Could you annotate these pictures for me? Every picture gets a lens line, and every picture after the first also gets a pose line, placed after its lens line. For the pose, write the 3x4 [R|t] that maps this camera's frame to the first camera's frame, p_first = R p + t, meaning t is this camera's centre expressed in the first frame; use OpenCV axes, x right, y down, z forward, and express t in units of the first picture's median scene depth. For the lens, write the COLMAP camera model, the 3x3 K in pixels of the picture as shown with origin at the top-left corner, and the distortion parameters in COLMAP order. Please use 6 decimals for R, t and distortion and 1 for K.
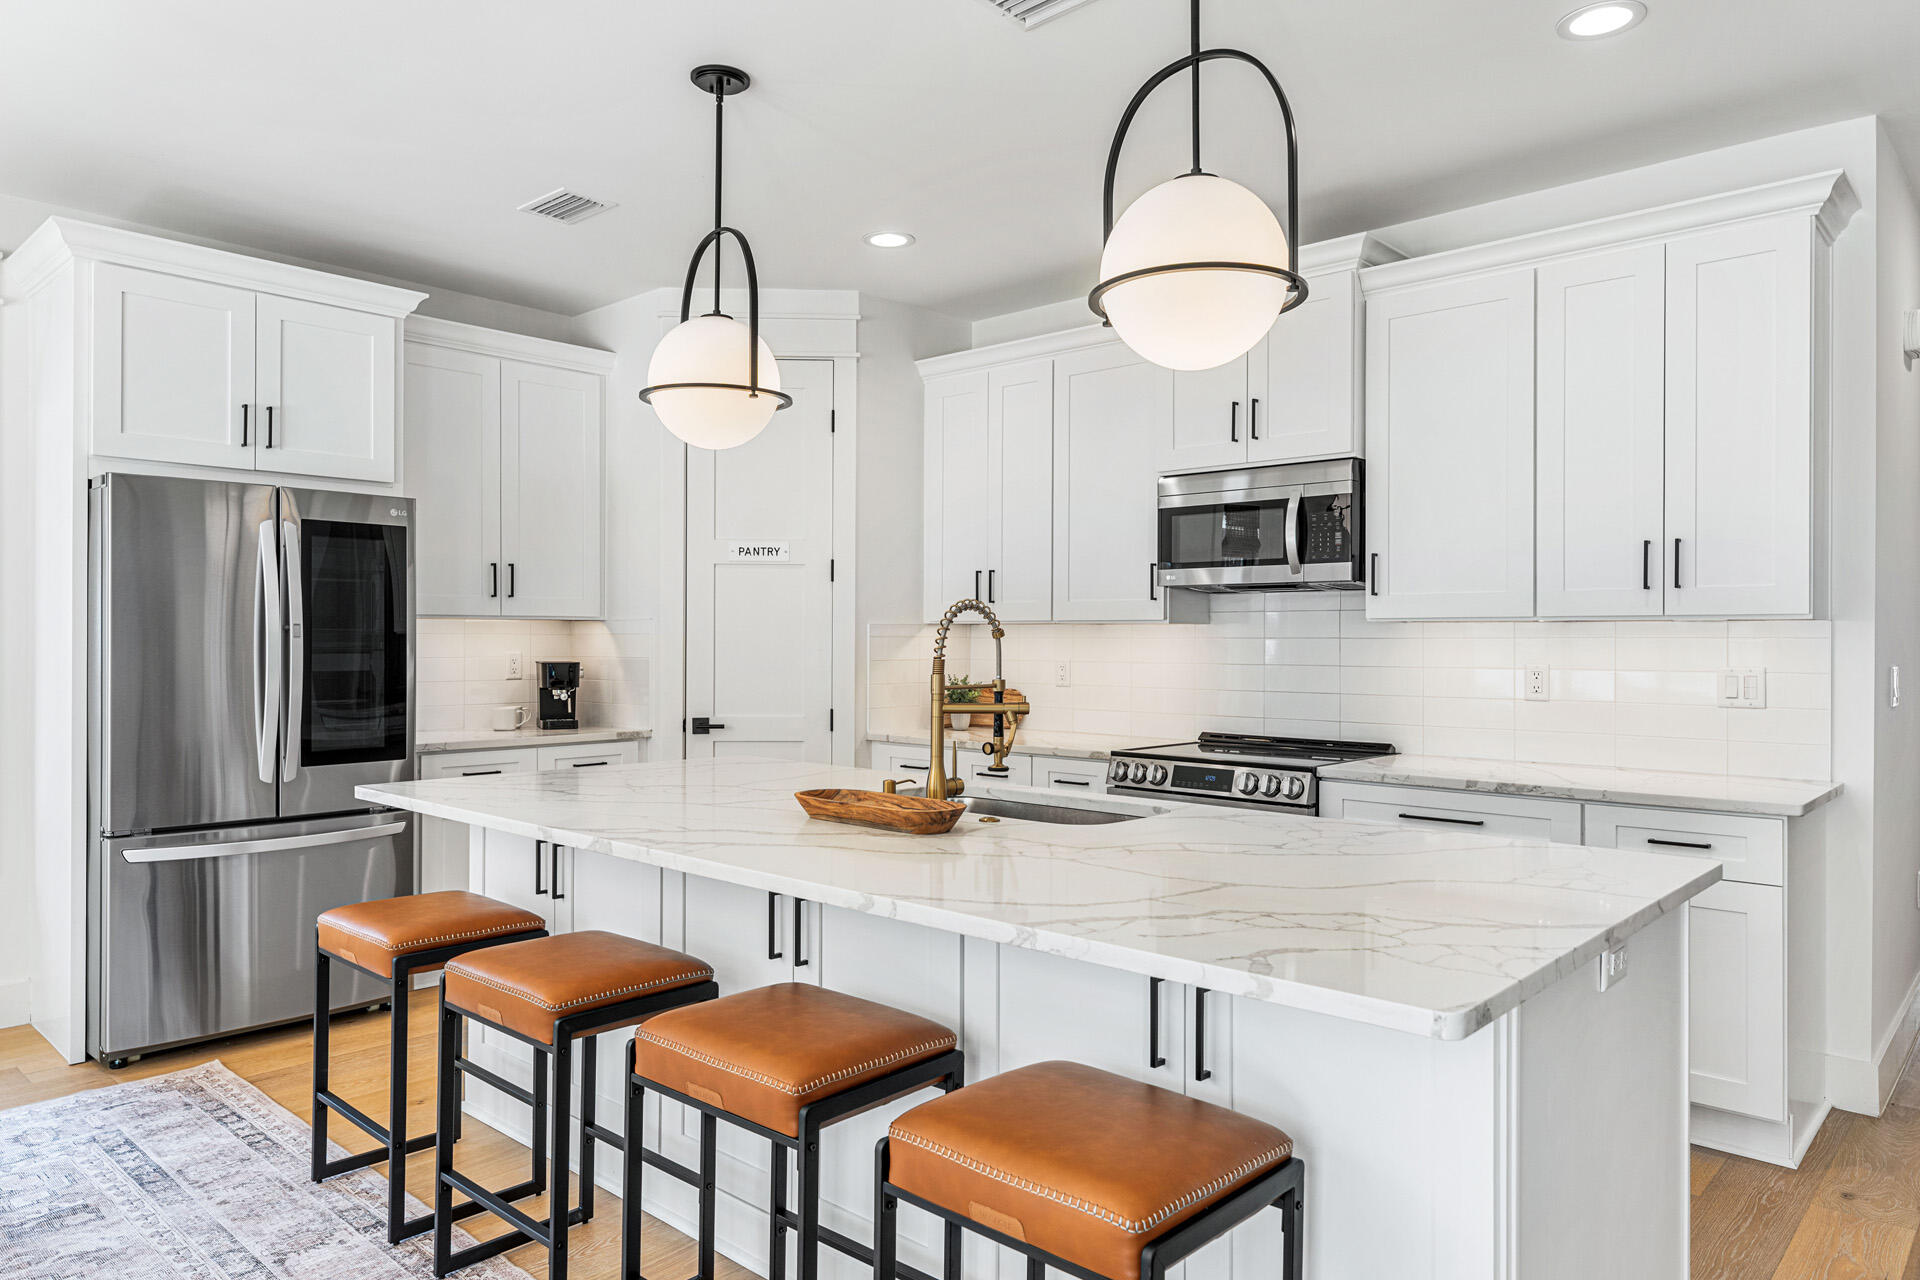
lens RADIAL K [[1240.1, 0, 960.0], [0, 1240.1, 640.0], [0, 0, 1]] dist [0.000781, 0.003835]
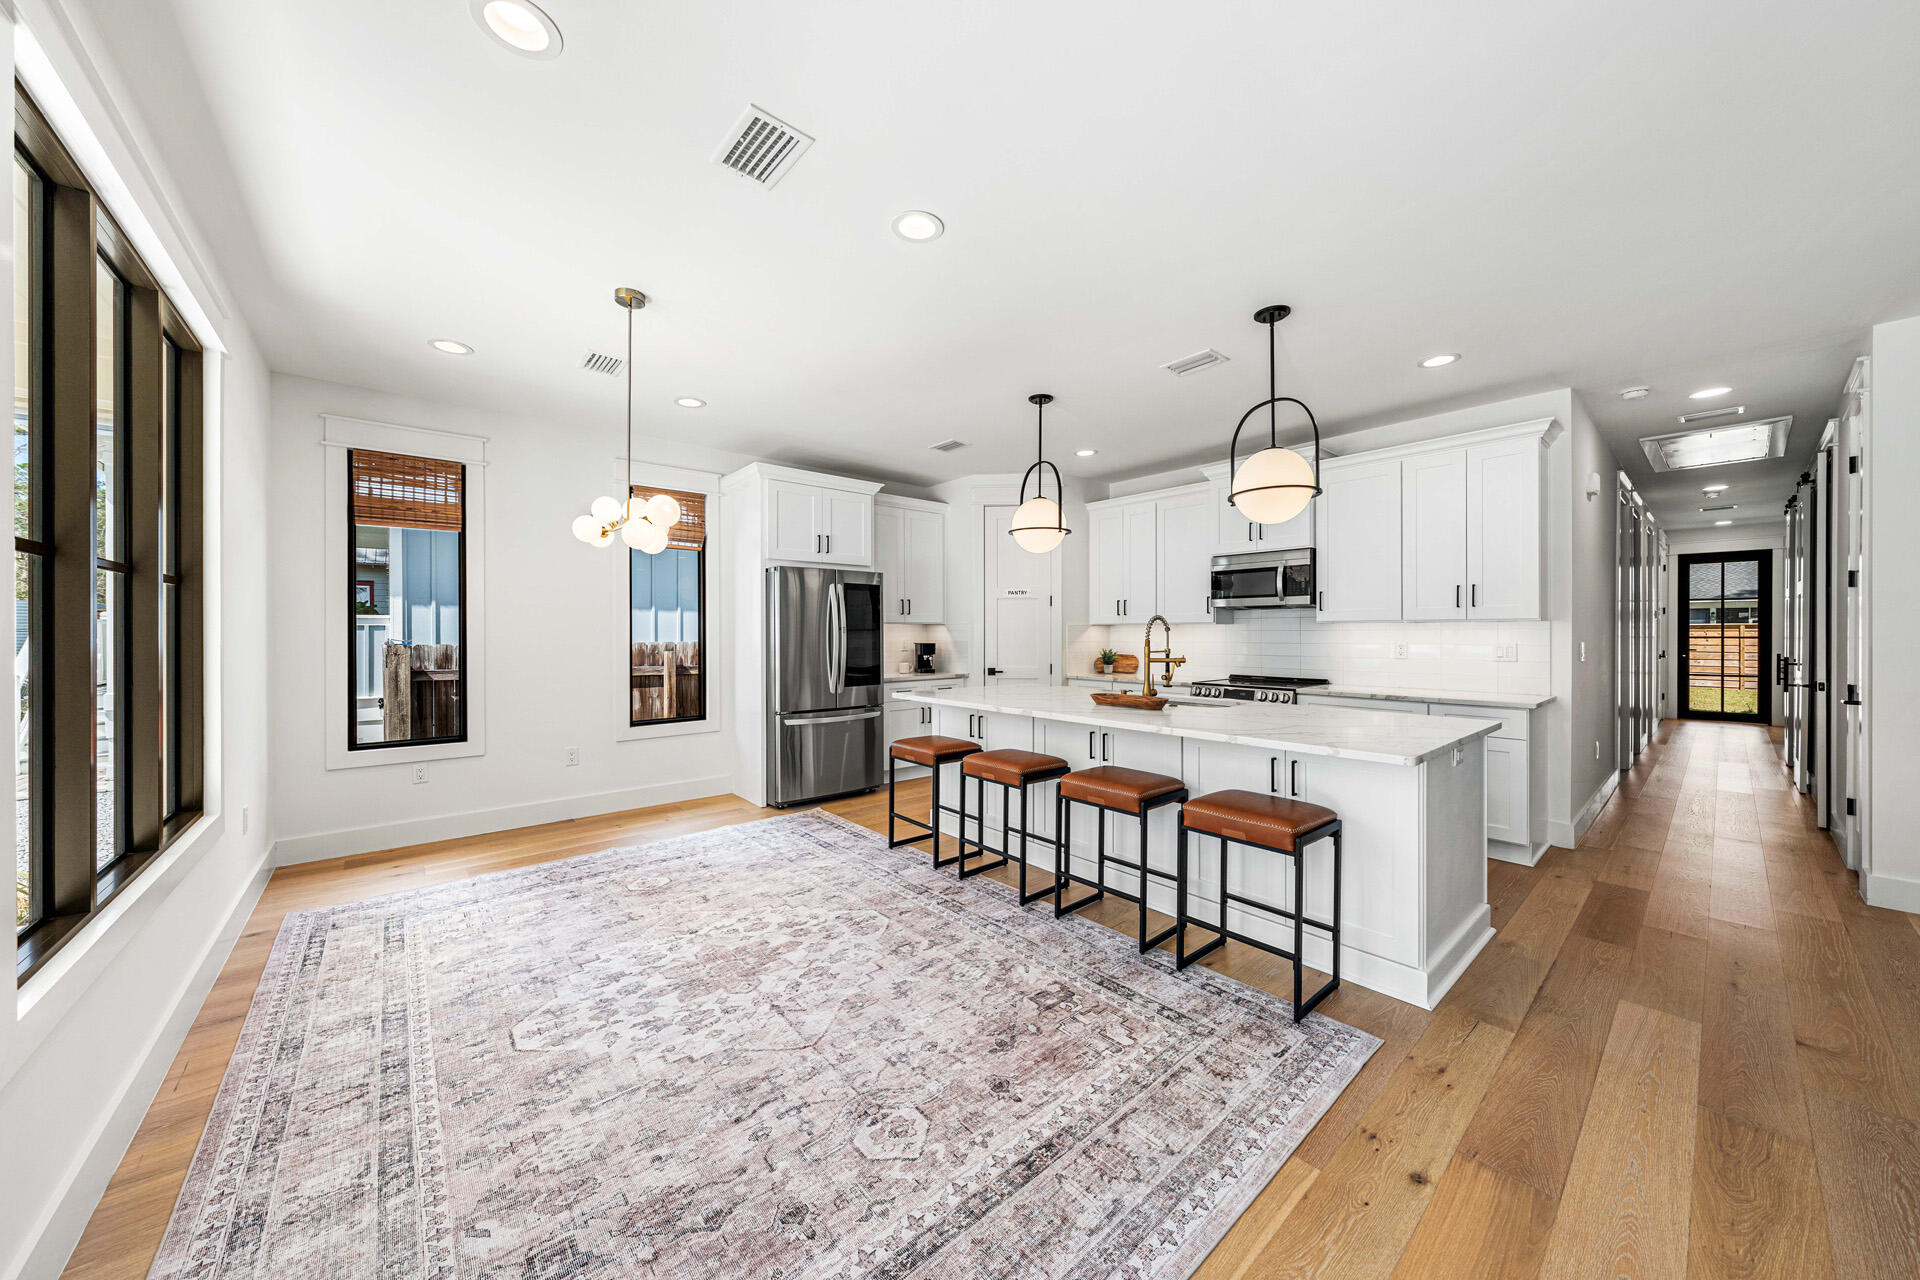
lens RADIAL K [[658.2, 0, 960.6], [0, 658.2, 634.0], [0, 0, 1]] dist [-0.001000, -0.000274]
pose [[0.992943, -0.005185, -0.118475, -0.157158], [0.005401, 0.999984, 0.001502, -0.000155], [0.118466, -0.002131, 0.992956, -0.223138]]
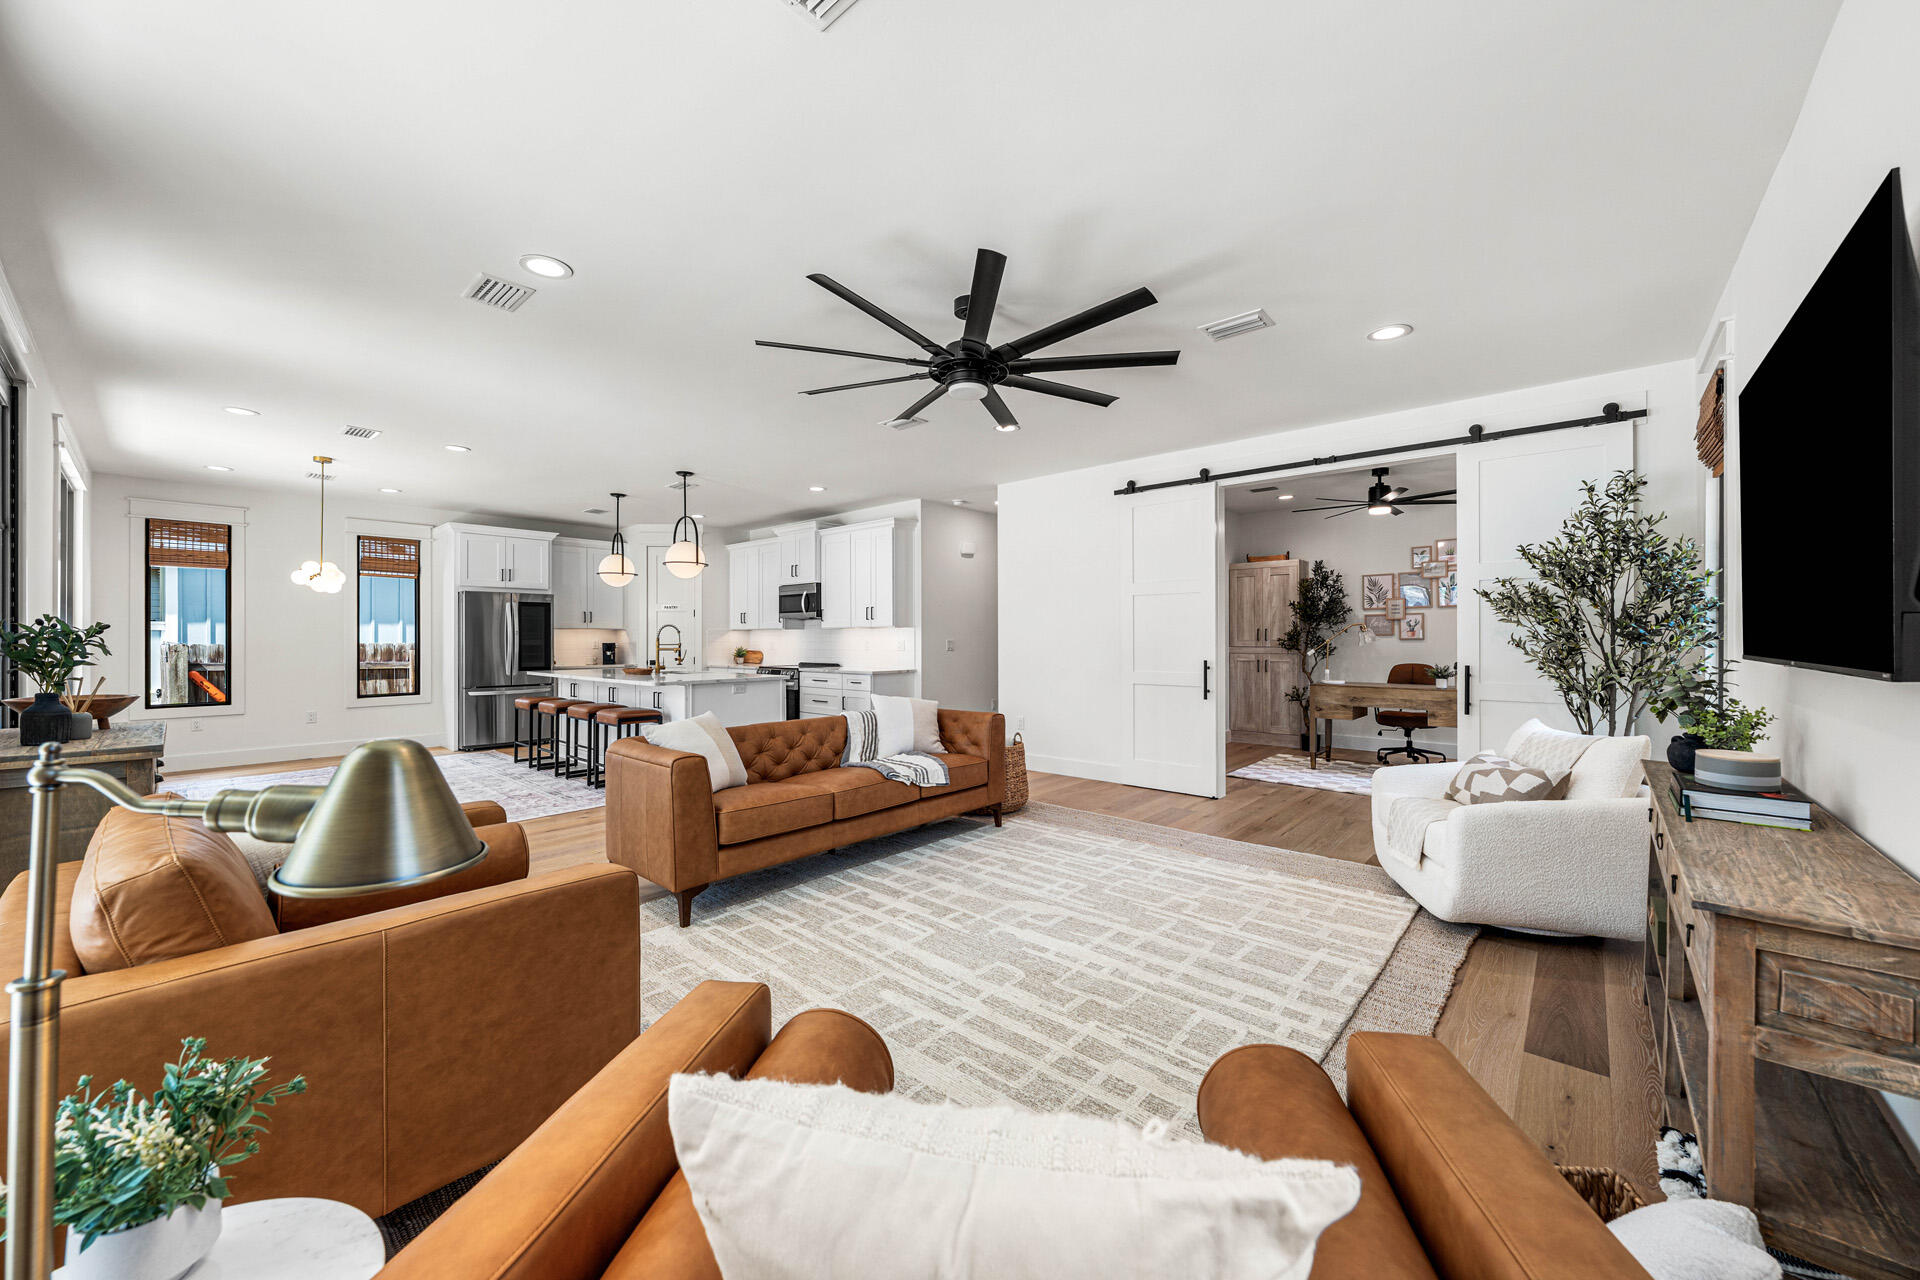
lens RADIAL K [[711.9, 0, 951.9], [0, 711.9, 634.4], [0, 0, 1]] dist [0.006881, 0.000144]
pose [[0.999943, -0.006681, 0.008315, 0.684288], [0.006734, 0.999957, -0.006334, 0.017582], [-0.008273, 0.006390, 0.999945, -1.043466]]
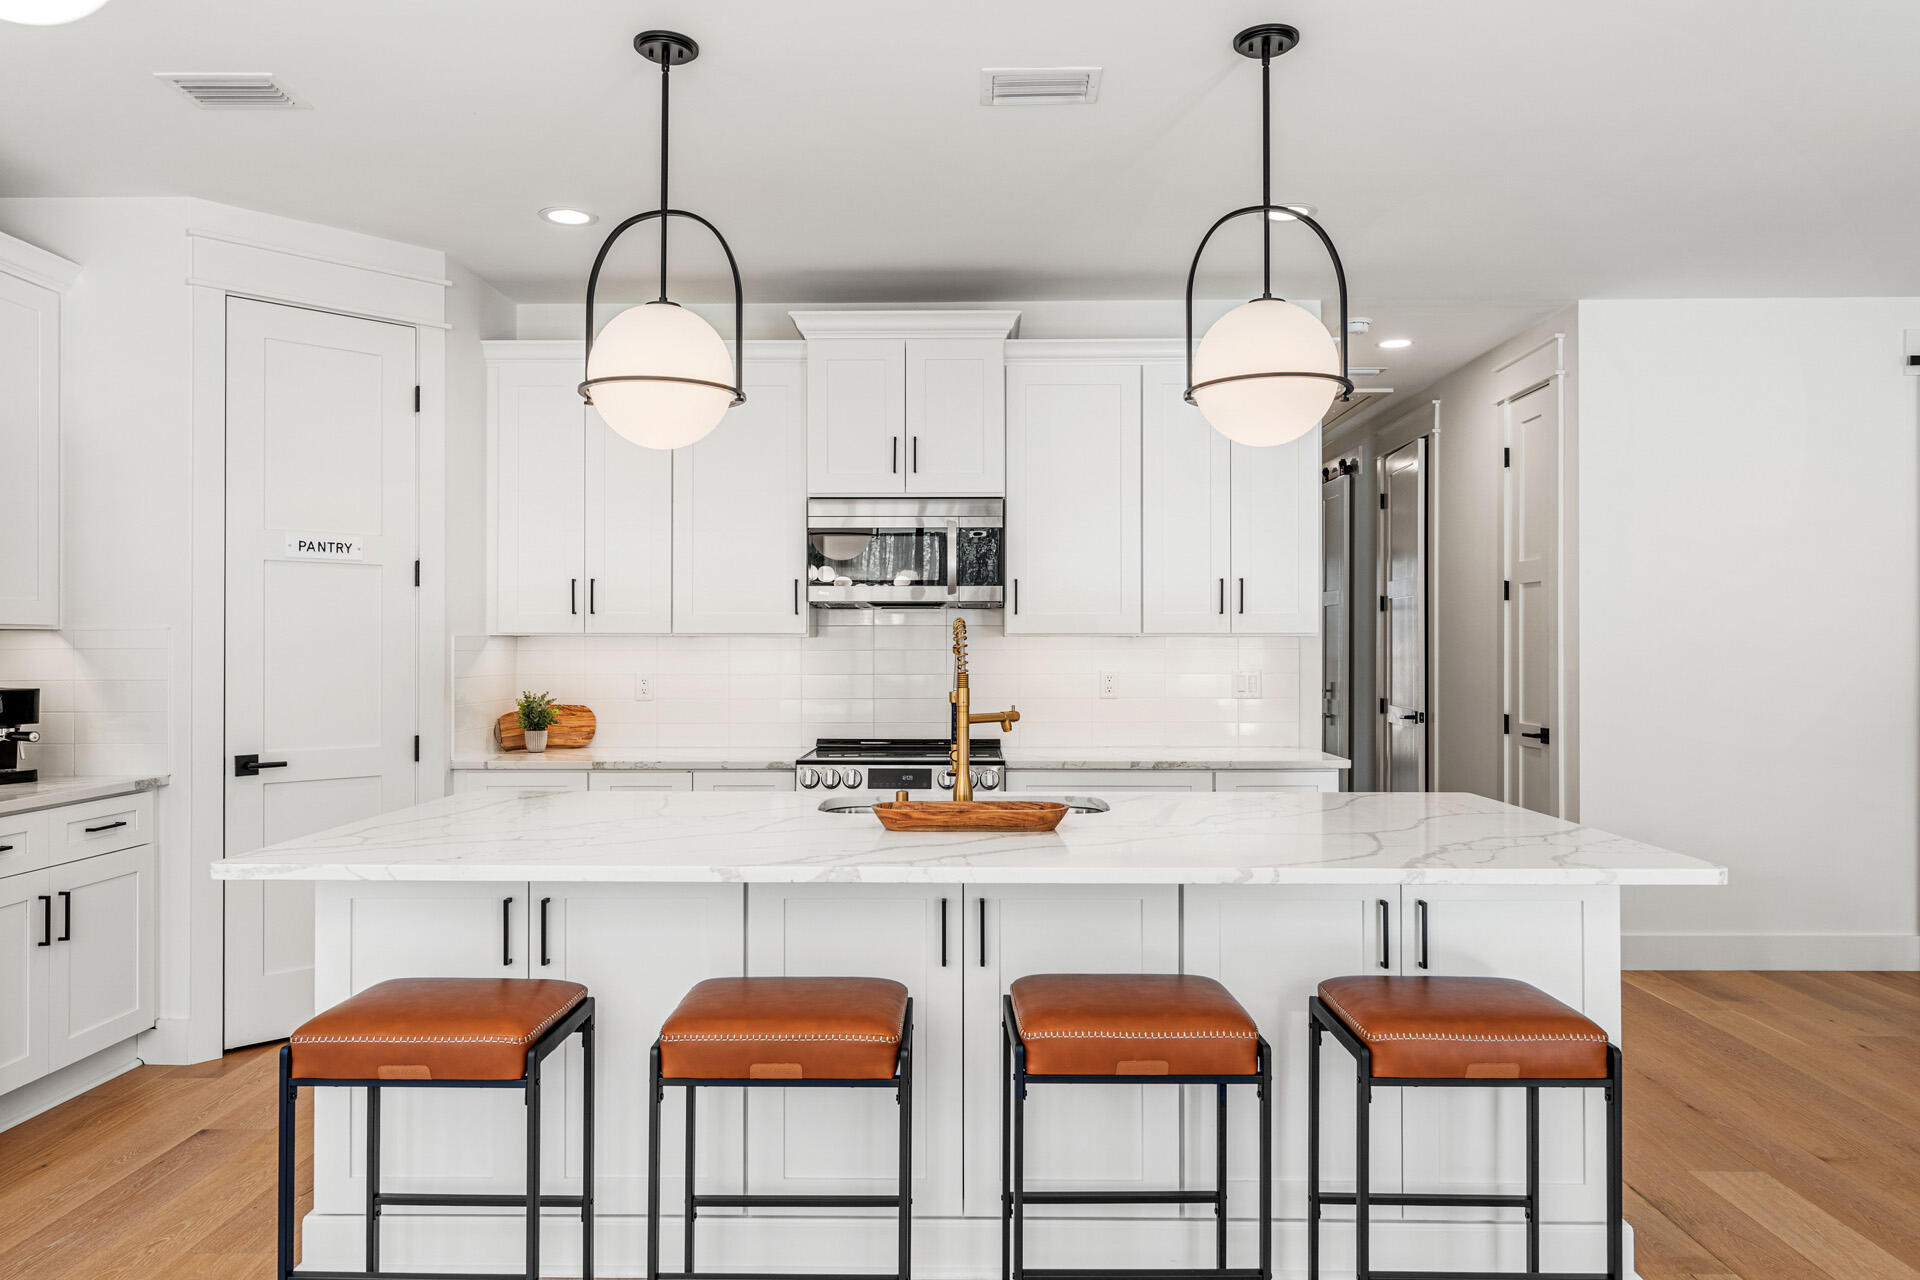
lens RADIAL K [[1280.4, 0, 960.0], [0, 1280.4, 640.0], [0, 0, 1]] dist [-0.006240, -0.000641]
pose [[0.744504, -0.000186, 0.667617, -0.523575], [0.004245, 0.999981, -0.004456, -0.005910], [-0.667604, 0.006152, 0.744491, 0.119561]]
